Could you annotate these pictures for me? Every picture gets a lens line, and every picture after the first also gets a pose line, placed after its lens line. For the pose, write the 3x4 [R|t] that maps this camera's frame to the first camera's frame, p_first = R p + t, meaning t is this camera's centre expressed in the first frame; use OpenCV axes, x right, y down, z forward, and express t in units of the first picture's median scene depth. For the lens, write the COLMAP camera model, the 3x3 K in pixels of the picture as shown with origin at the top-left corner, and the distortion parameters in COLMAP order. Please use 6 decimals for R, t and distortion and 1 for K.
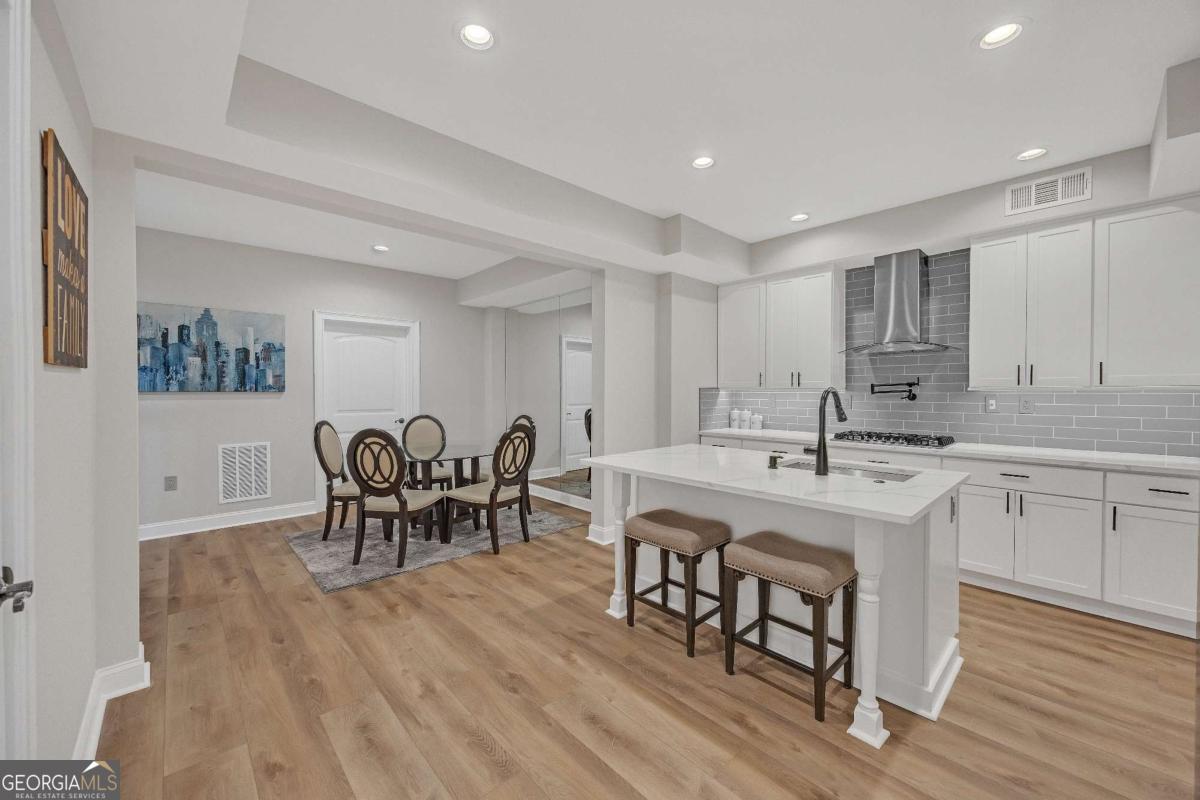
lens RADIAL K [[500.6, 0, 602.2], [0, 500.6, 390.6], [0, 0, 1]] dist [0.001275, 0.000109]
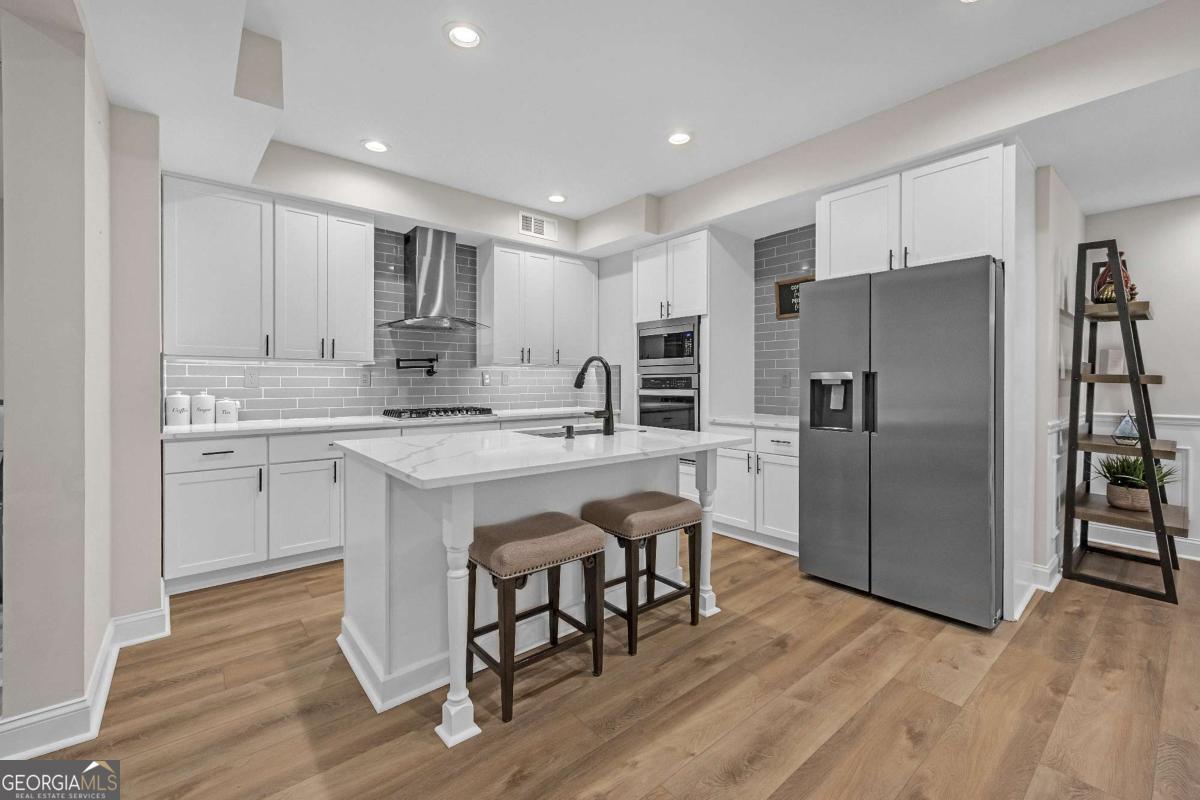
lens RADIAL K [[500.6, 0, 602.2], [0, 500.6, 390.6], [0, 0, 1]] dist [0.001275, 0.000109]
pose [[0.006336, -0.016199, 0.999849, -0.456092], [0.001563, 0.999868, 0.016190, 0.037295], [-0.999979, 0.001460, 0.006361, 0.707534]]
